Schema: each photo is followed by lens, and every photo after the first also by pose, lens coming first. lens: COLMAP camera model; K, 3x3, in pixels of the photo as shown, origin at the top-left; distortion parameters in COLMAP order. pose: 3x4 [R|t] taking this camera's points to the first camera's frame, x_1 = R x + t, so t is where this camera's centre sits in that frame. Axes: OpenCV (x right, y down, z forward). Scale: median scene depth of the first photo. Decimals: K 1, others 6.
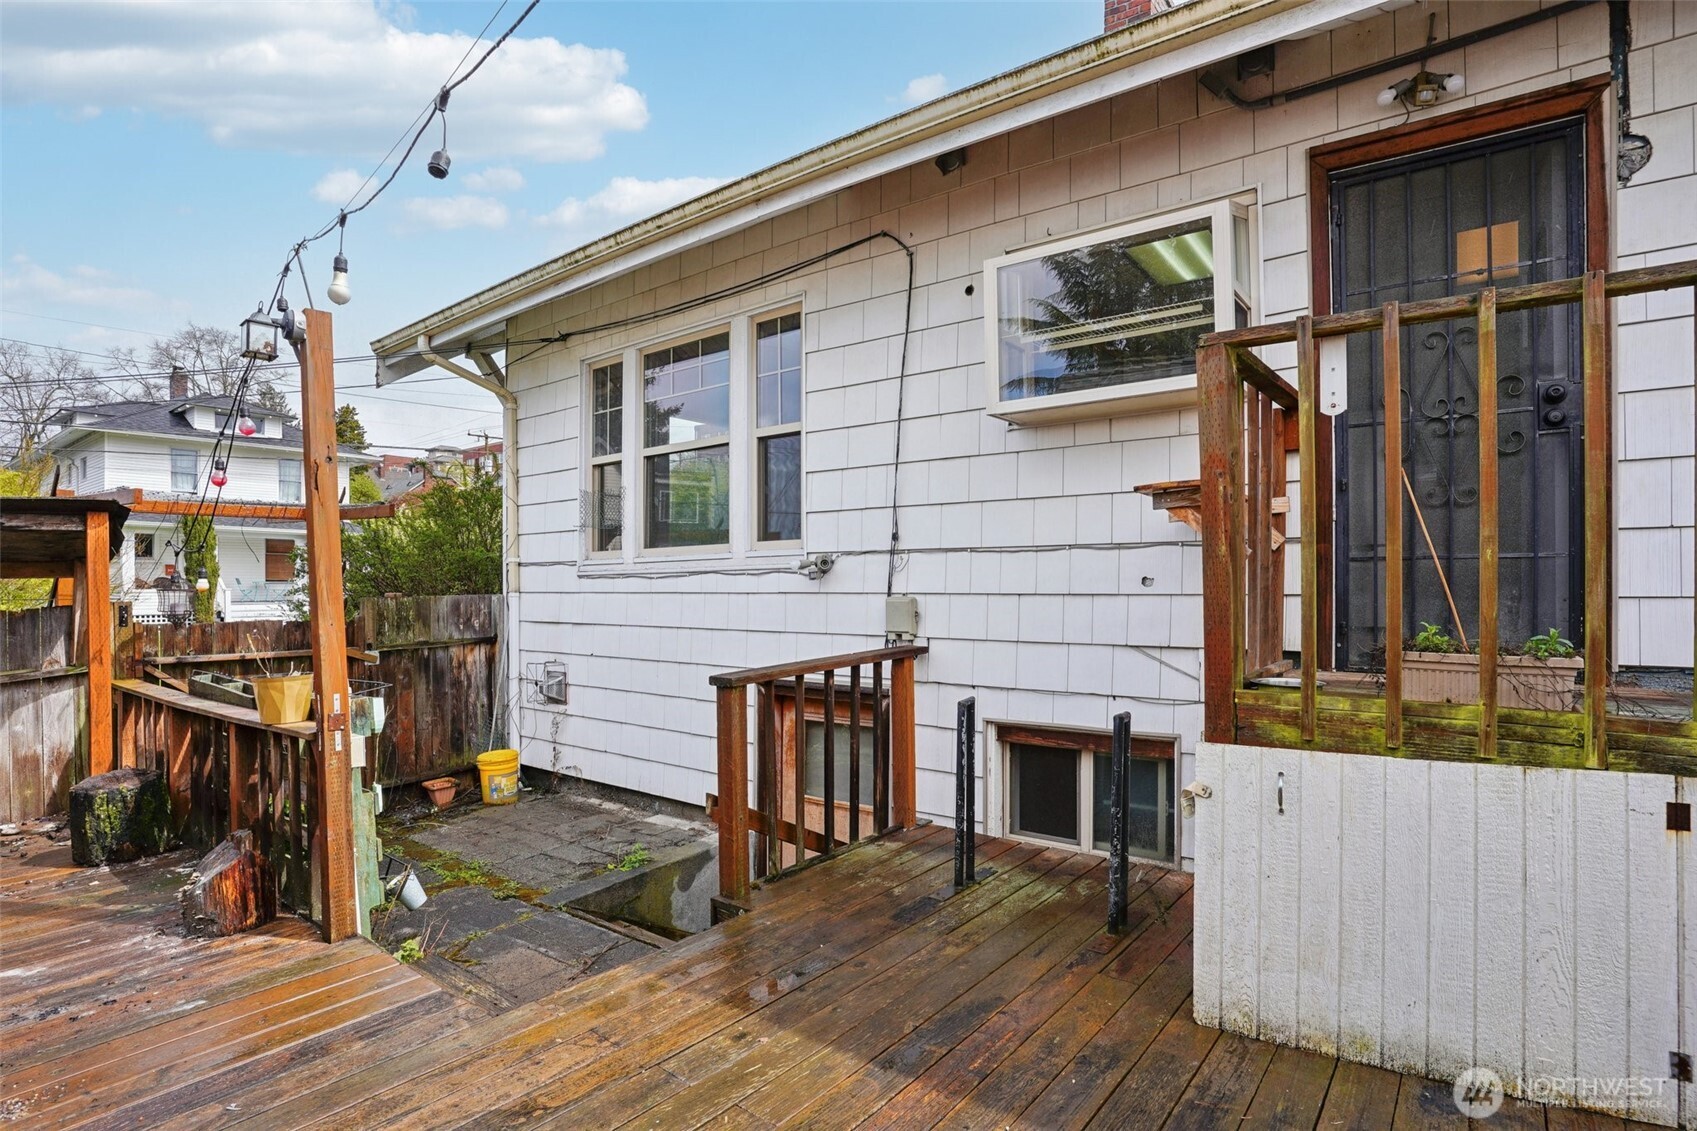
lens RADIAL K [[837.0, 0, 848.5], [0, 837.0, 565.5], [0, 0, 1]] dist [-0.038374, 0.000415]
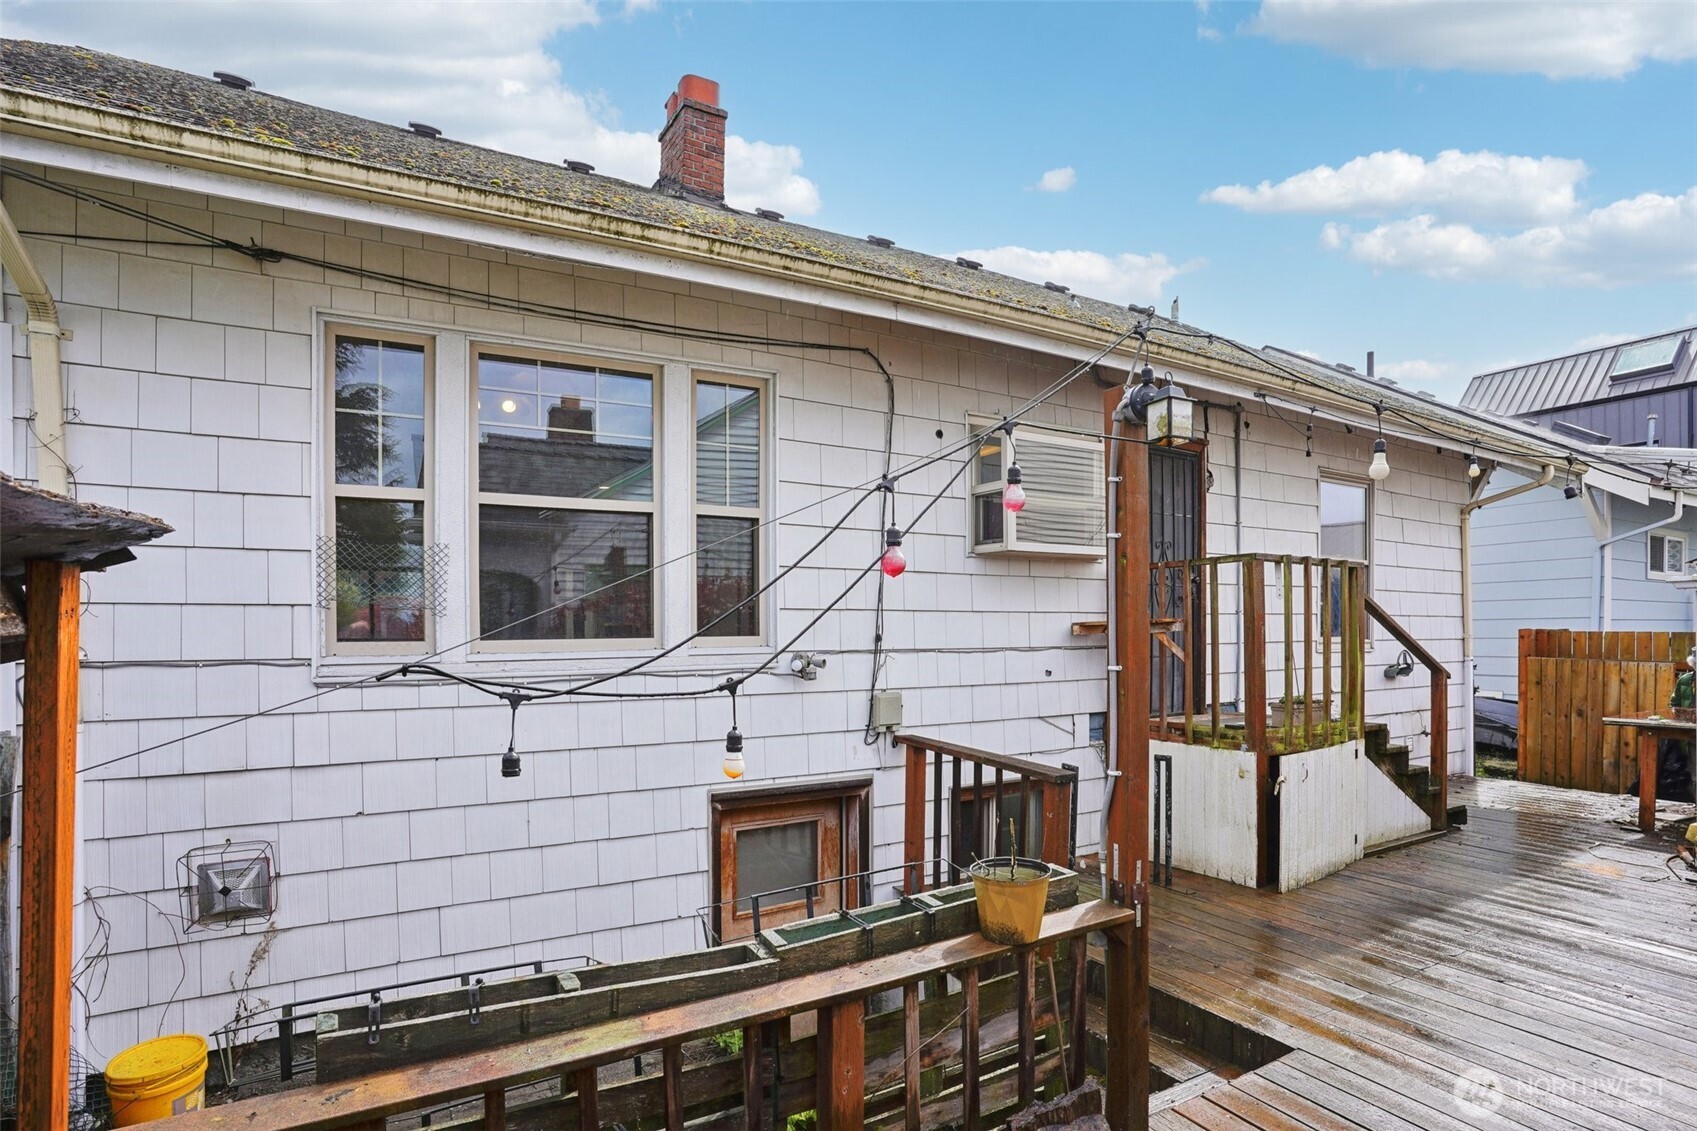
lens RADIAL K [[862.9, 0, 852.5], [0, 862.9, 637.8], [0, 0, 1]] dist [-0.049368, 0.000398]
pose [[0.392744, -0.000816, 0.919648, -0.988943], [-0.016049, 0.999841, 0.007741, -0.041959], [-0.919508, -0.017800, 0.392668, 0.589088]]
